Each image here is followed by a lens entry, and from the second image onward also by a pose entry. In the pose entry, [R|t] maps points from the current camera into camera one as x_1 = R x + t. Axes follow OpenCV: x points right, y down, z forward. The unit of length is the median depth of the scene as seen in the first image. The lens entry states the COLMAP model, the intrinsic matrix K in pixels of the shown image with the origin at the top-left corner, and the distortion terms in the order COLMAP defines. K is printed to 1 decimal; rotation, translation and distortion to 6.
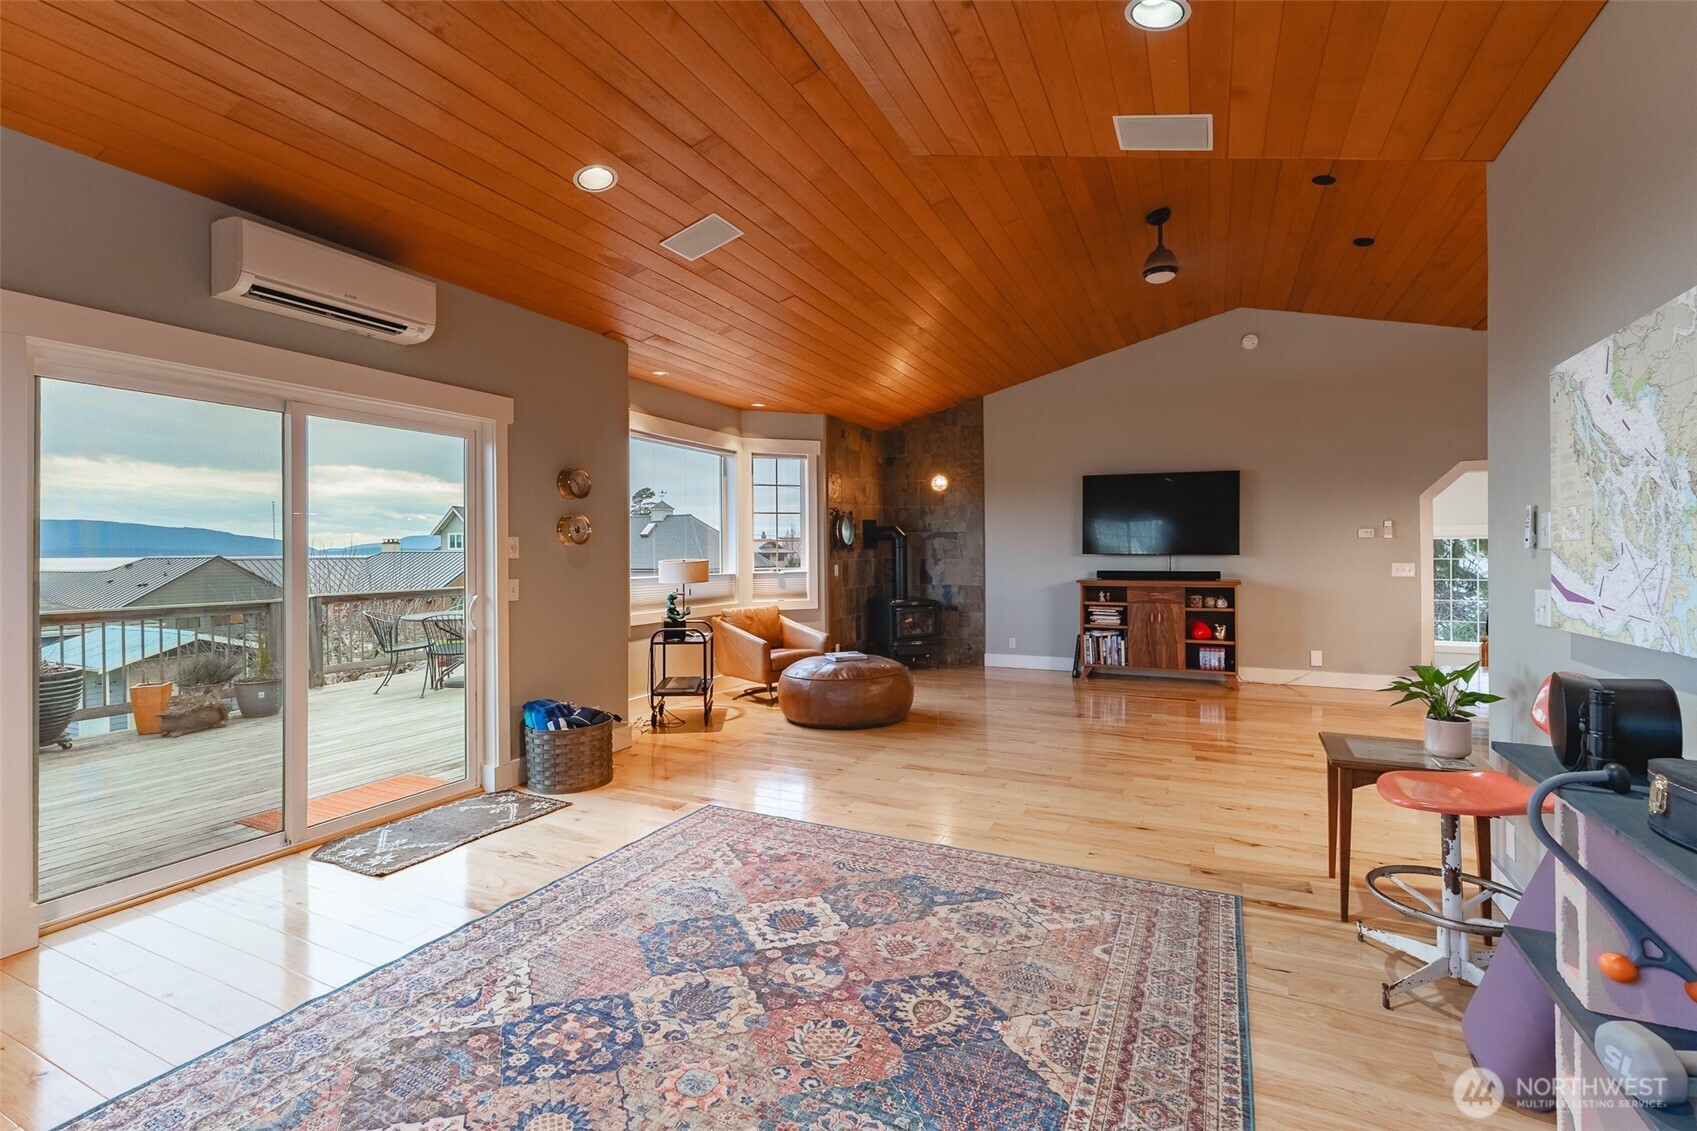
lens RADIAL K [[715.1, 0, 929.1], [0, 715.1, 545.0], [0, 0, 1]] dist [-0.000411, -0.000032]
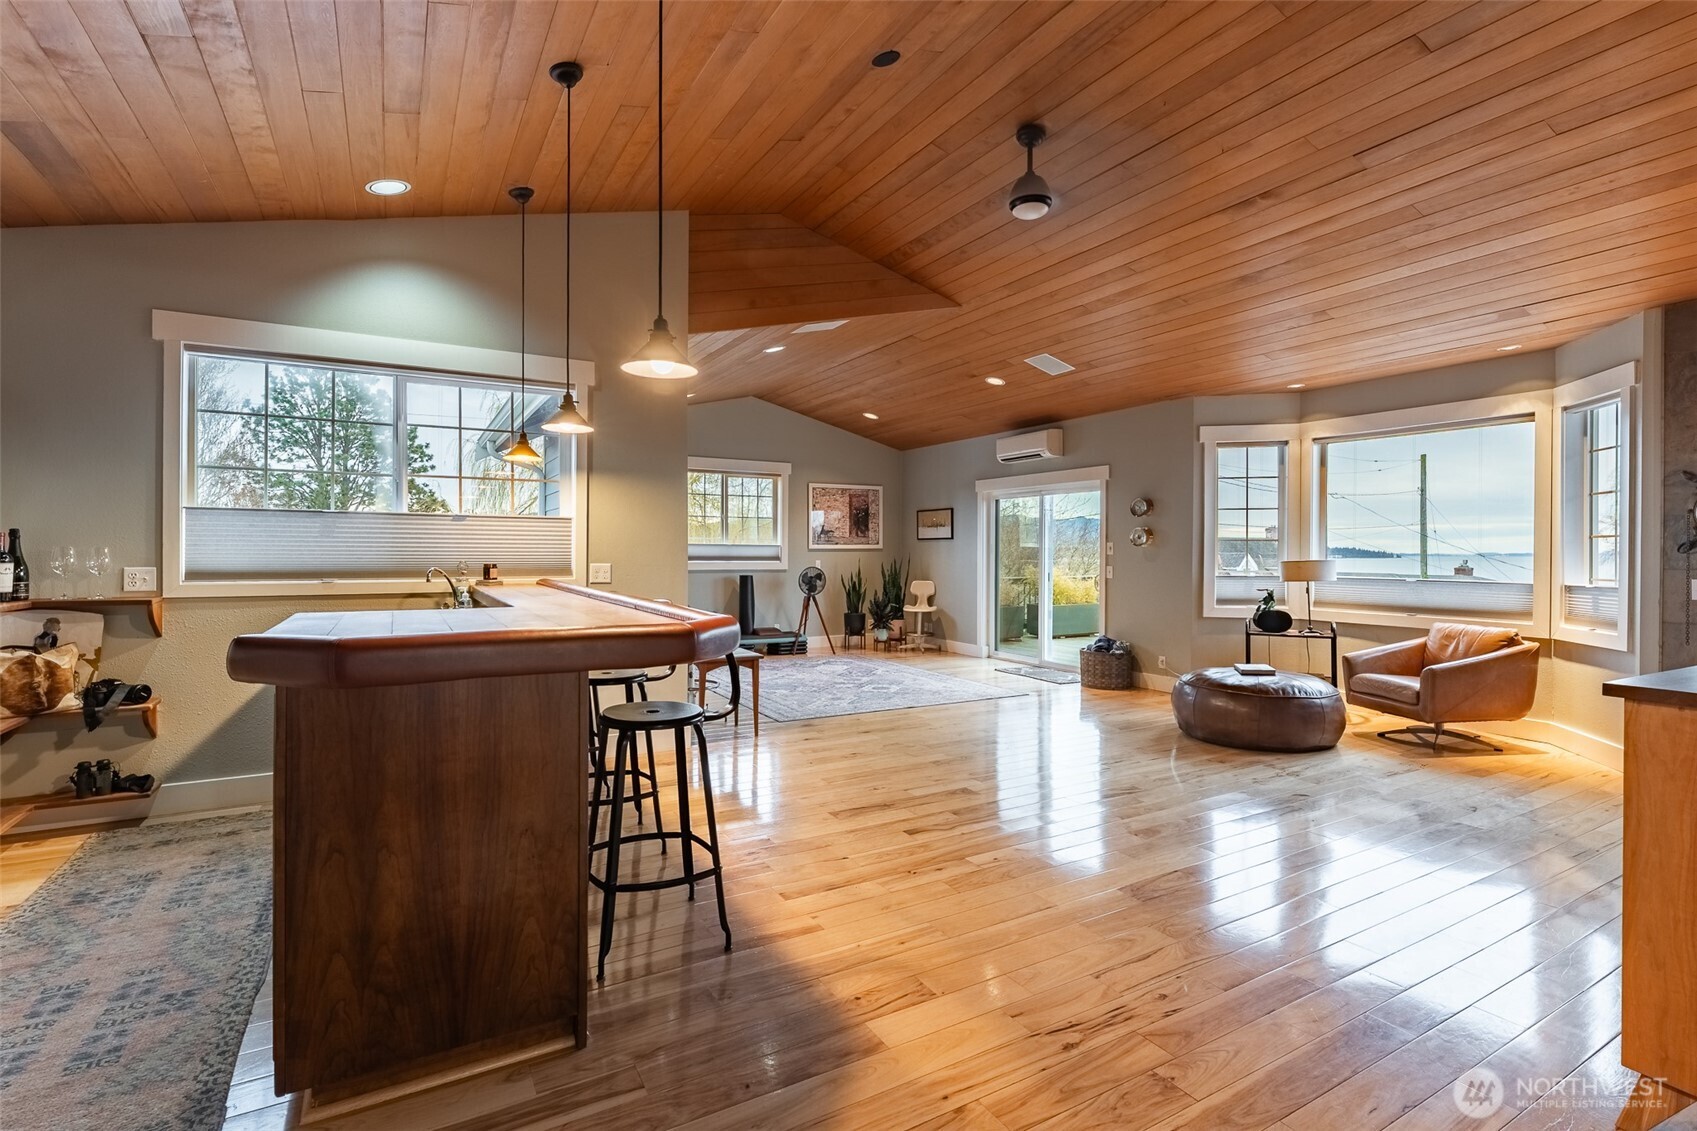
lens RADIAL K [[743.8, 0, 792.4], [0, 743.8, 555.9], [0, 0, 1]] dist [0.001205, -0.000086]
pose [[-0.639359, 0.007451, -0.768872, 2.251802], [0.005507, 0.999972, 0.005111, 0.014108], [0.768889, -0.000966, -0.639382, 2.635295]]
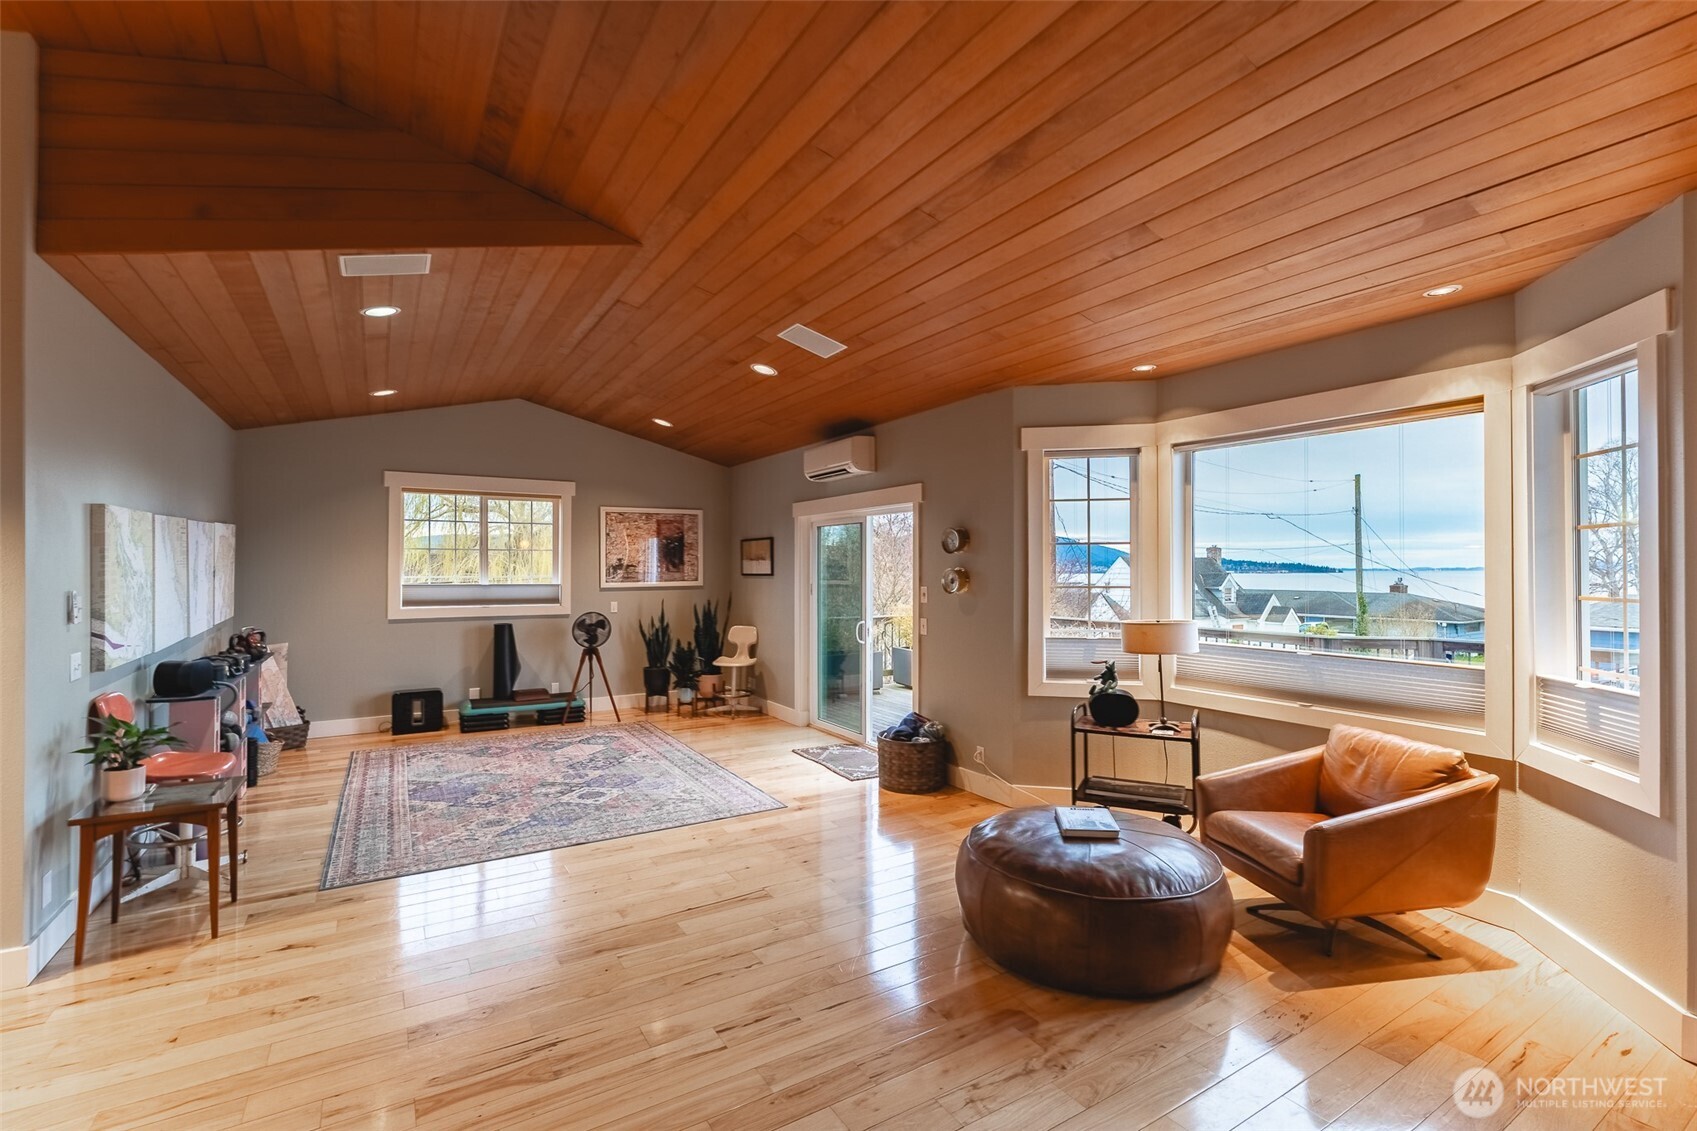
lens RADIAL K [[709.6, 0, 795.9], [0, 709.6, 565.5], [0, 0, 1]] dist [-0.000292, 0.000152]
pose [[-0.617100, 0.002420, -0.786881, 1.003514], [0.010270, 0.999935, -0.004979, -0.077433], [0.786818, -0.011154, -0.617084, 2.718856]]
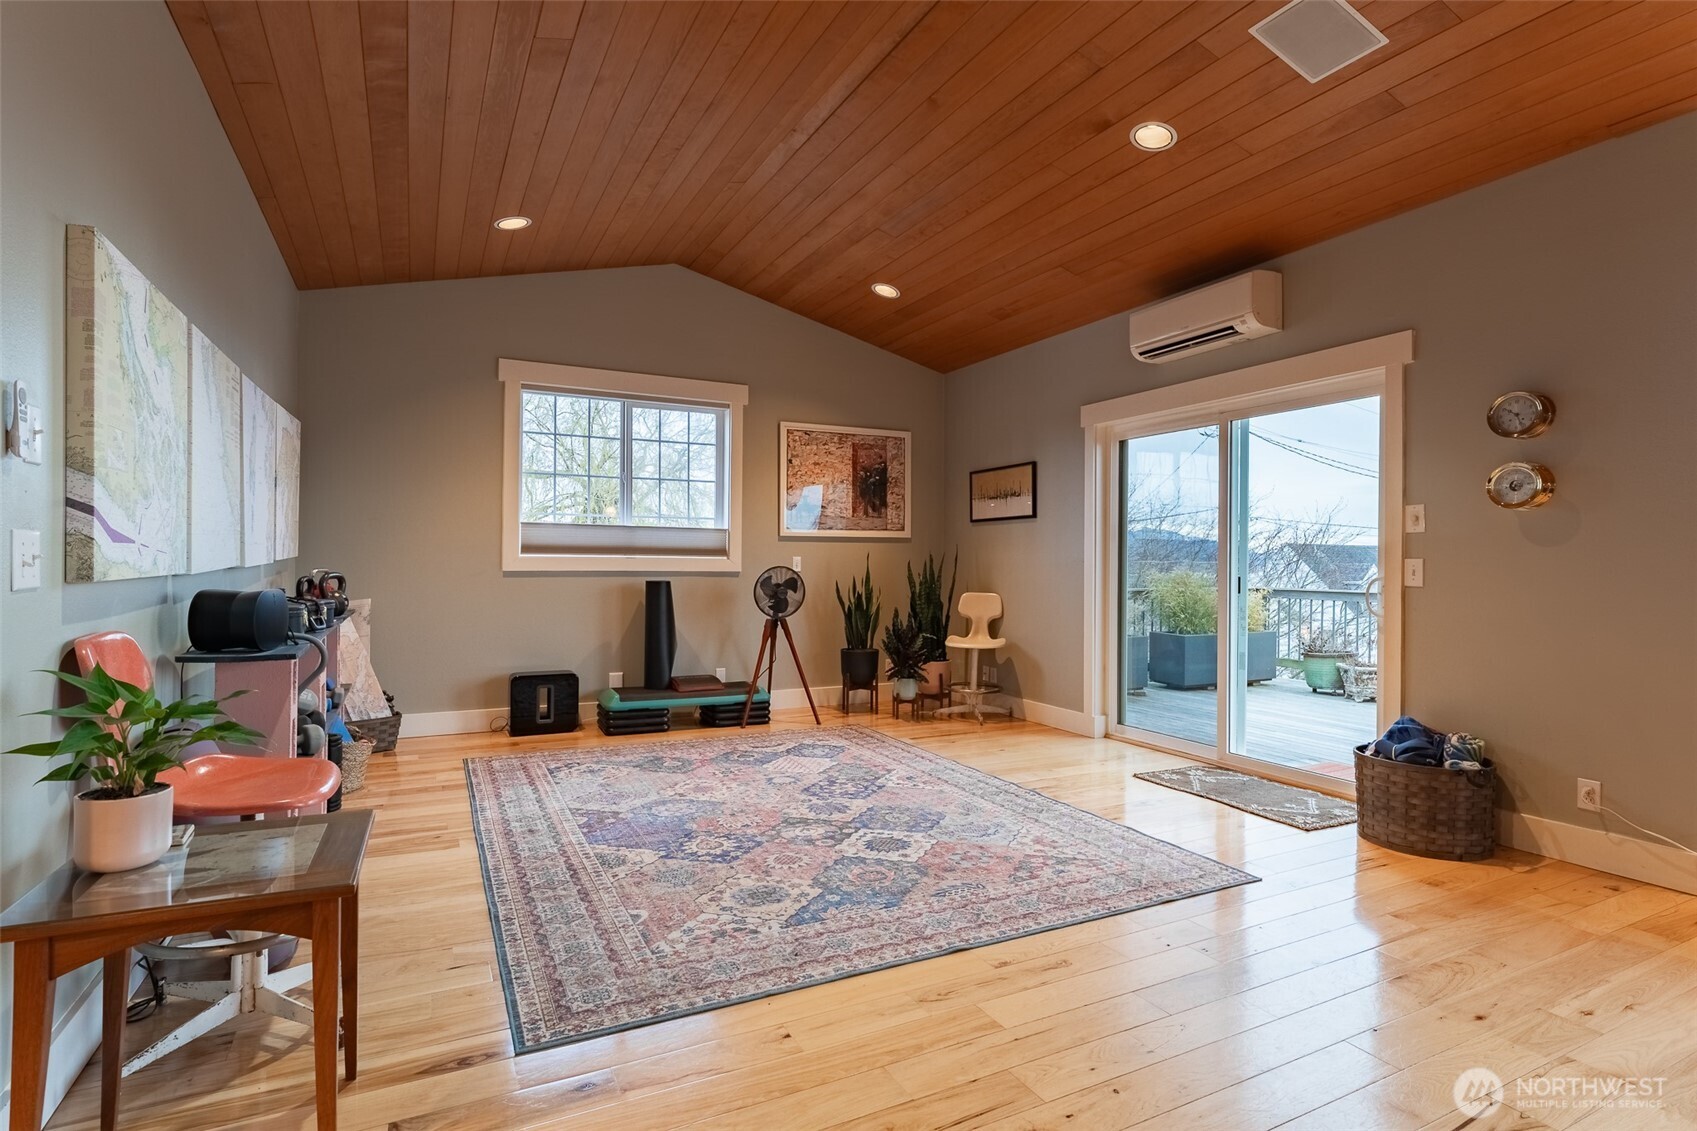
lens RADIAL K [[784.6, 0, 799.0], [0, 784.6, 564.6], [0, 0, 1]] dist [-0.000860, -0.000606]
pose [[-0.672160, 0.001241, -0.740405, 0.850093], [0.003005, 0.999995, -0.001052, 0.088587], [0.740399, -0.002932, -0.672161, 1.802794]]
